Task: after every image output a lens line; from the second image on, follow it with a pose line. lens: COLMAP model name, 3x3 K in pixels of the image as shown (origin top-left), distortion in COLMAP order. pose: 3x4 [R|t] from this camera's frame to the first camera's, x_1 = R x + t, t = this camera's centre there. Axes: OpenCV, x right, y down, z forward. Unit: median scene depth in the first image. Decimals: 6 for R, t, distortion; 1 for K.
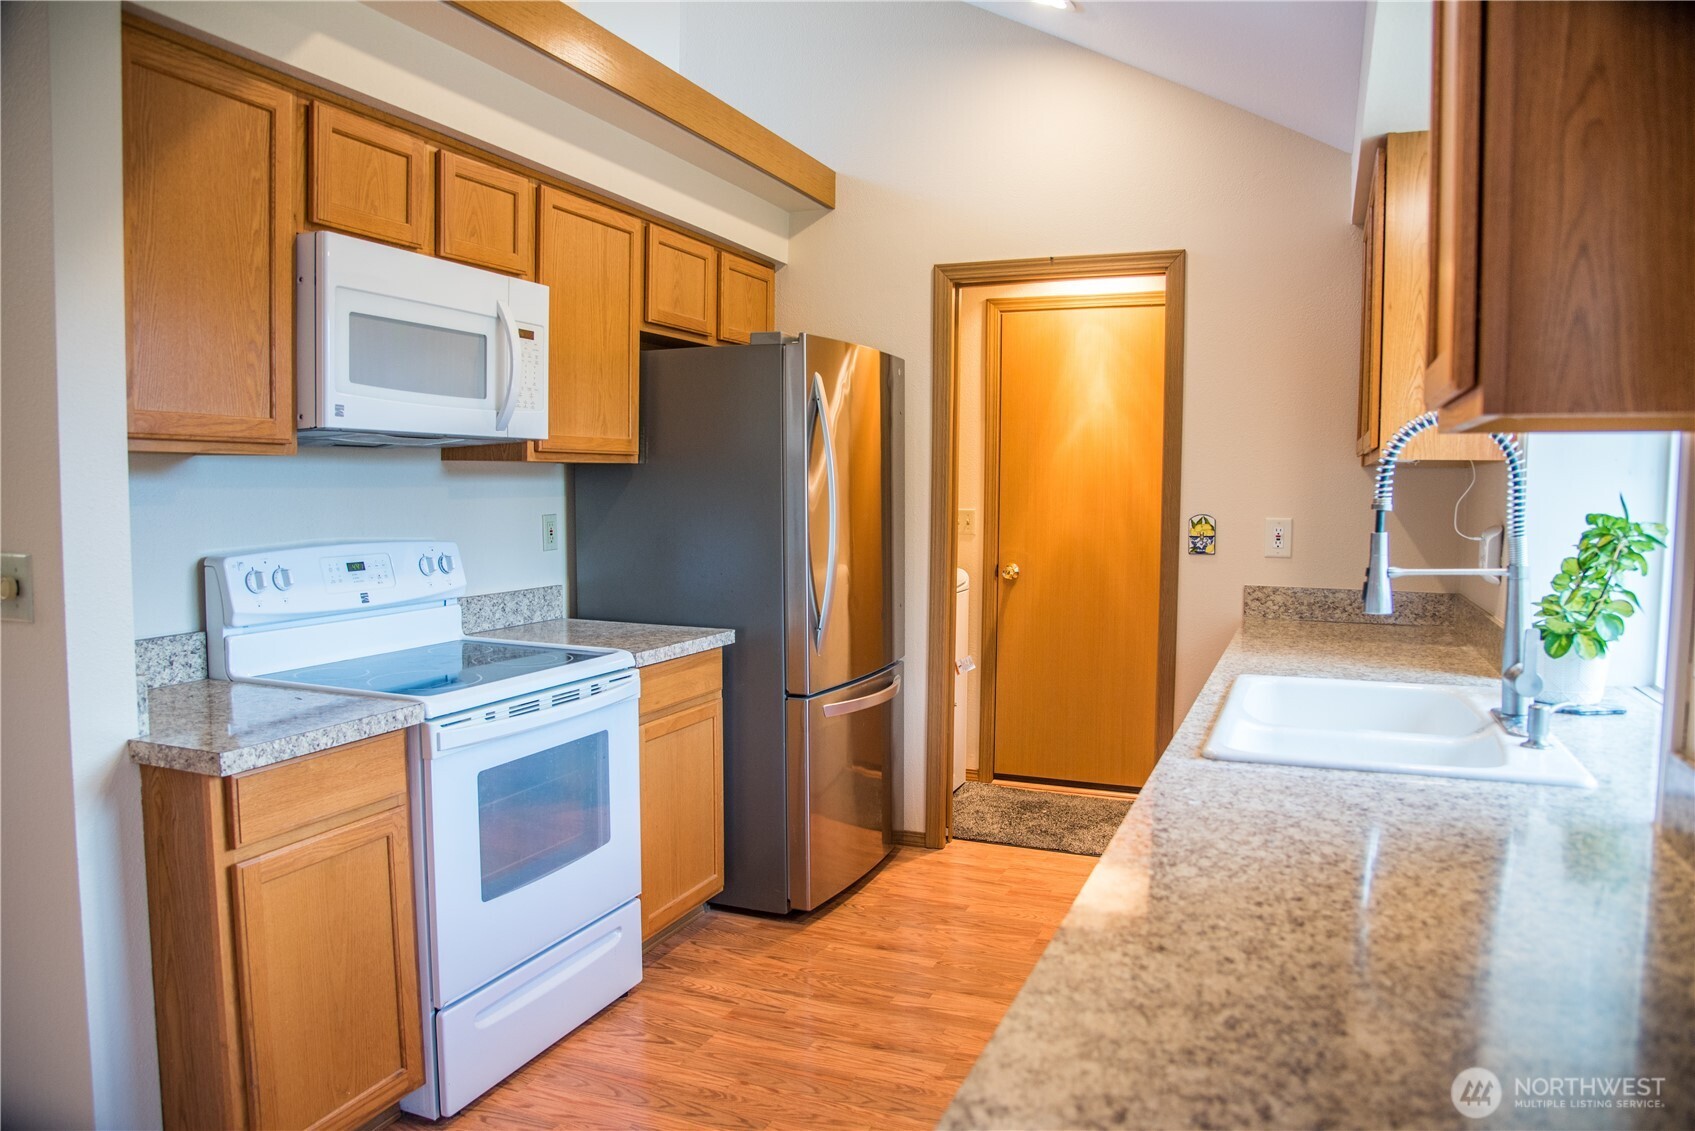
lens RADIAL K [[1160.6, 0, 847.5], [0, 1160.6, 565.5], [0, 0, 1]] dist [-0.107997, 0.063049]
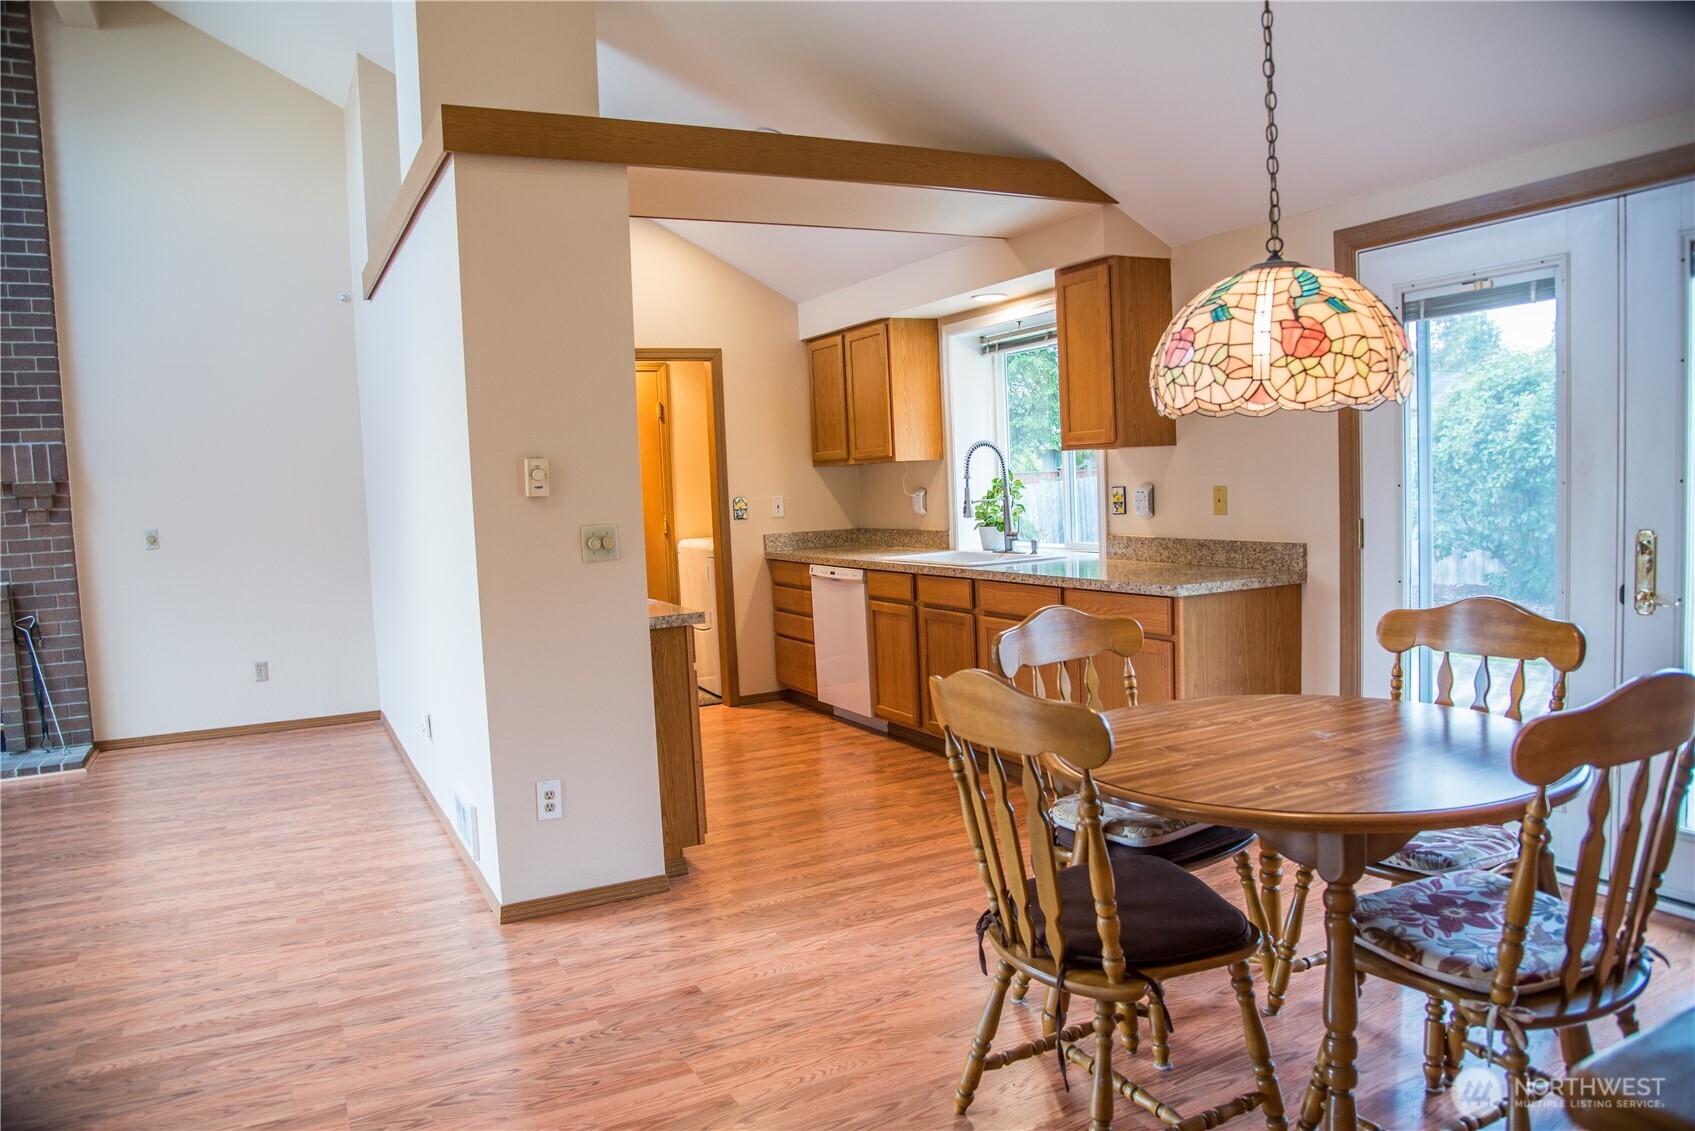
lens RADIAL K [[1179.1, 0, 842.6], [0, 1179.1, 571.4], [0, 0, 1]] dist [-0.105359, 0.064390]
pose [[0.641339, -0.096200, 0.761203, -1.082536], [0.103062, 0.993919, 0.038777, 0.017130], [-0.760304, 0.053582, 0.647353, -0.327271]]
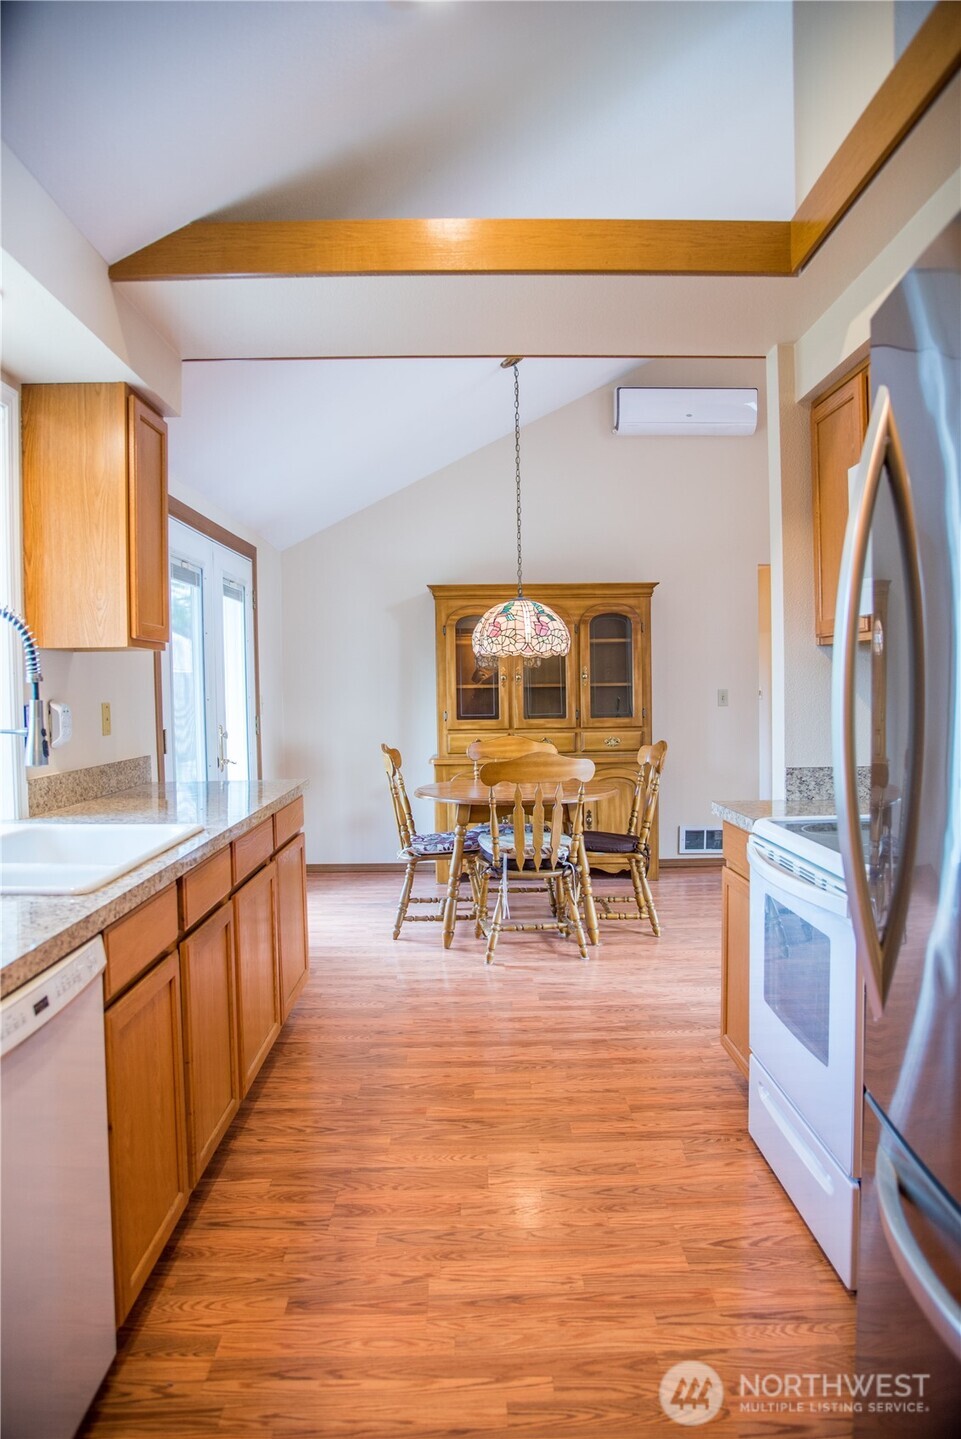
lens RADIAL K [[1001.0, 0, 480.5], [0, 1001.0, 719.5], [0, 0, 1]] dist [-0.105359, 0.064390]
pose [[-0.917894, 0.020305, -0.396305, 0.262721], [-0.016789, 0.995809, 0.089905, -0.067388], [0.396470, 0.089176, -0.913706, 1.273774]]
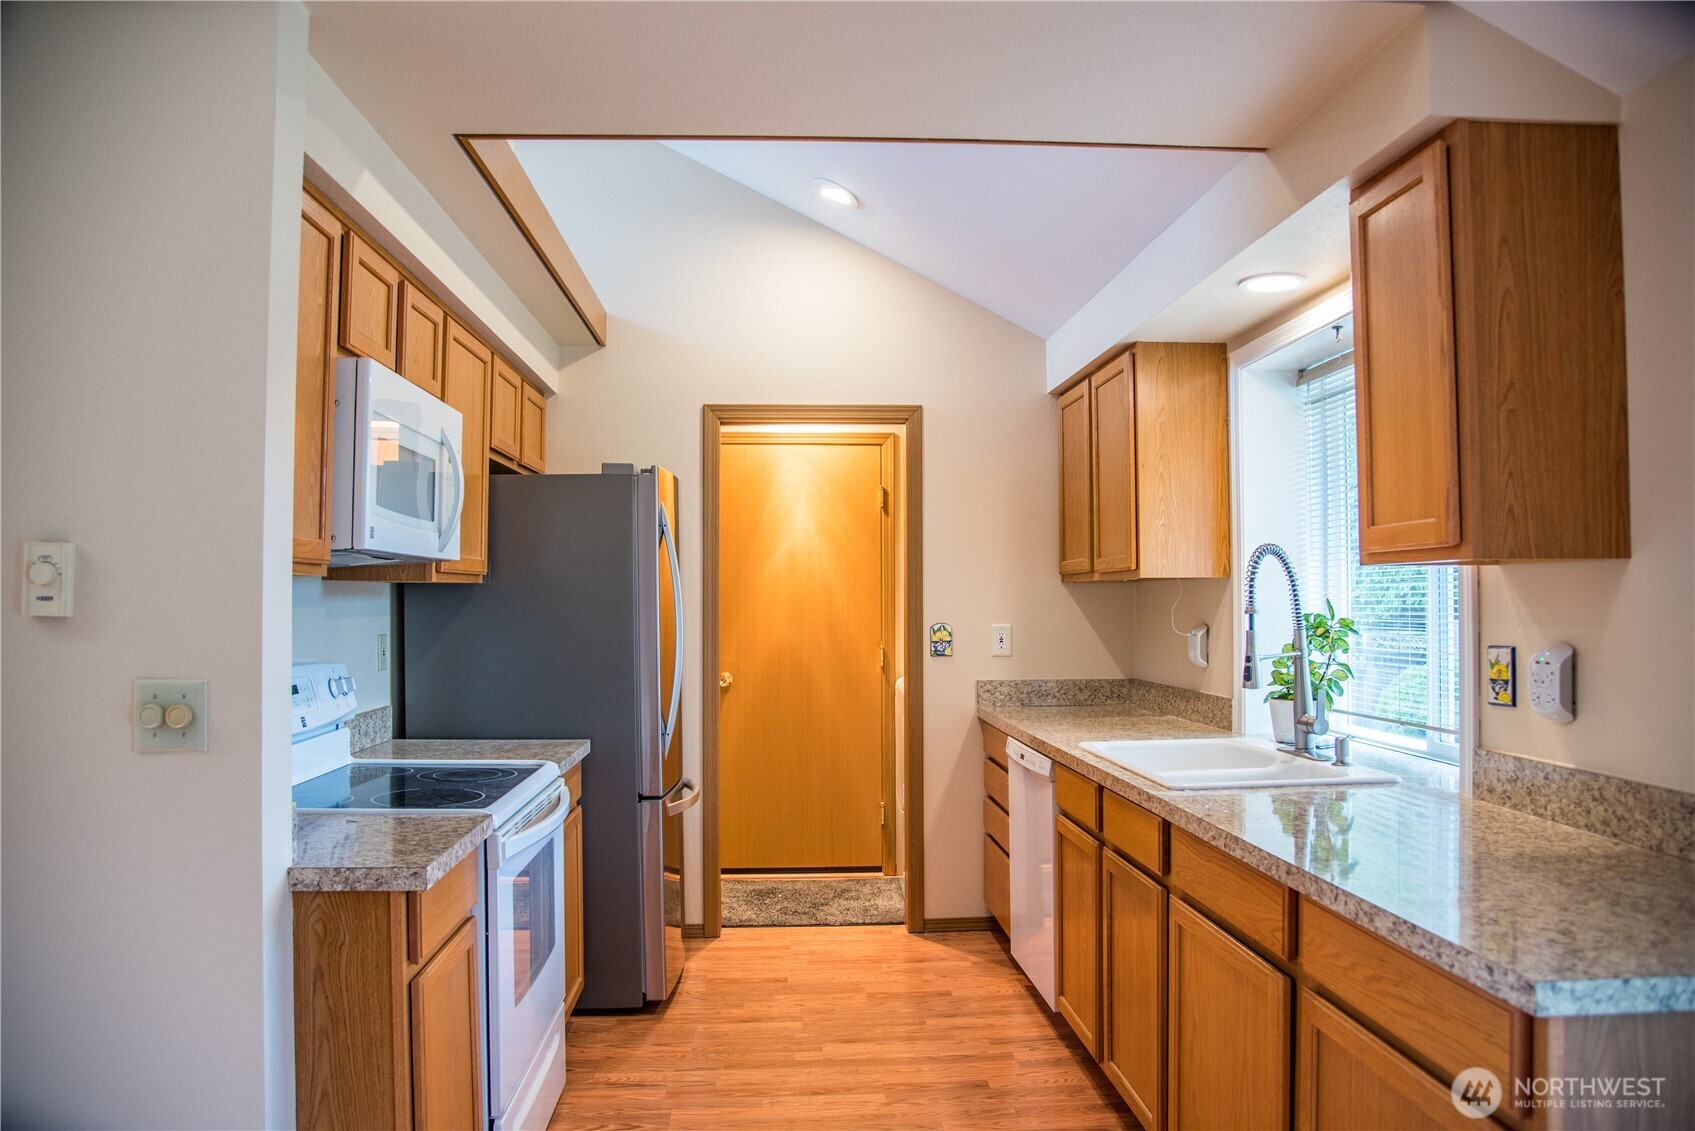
lens RADIAL K [[1179.1, 0, 842.6], [0, 1179.1, 571.4], [0, 0, 1]] dist [-0.105359, 0.064390]
pose [[0.897302, 0.000411, 0.441417, -0.360474], [0.040598, 0.995684, -0.083452, 0.000767], [-0.439546, 0.092802, 0.893413, -0.071621]]
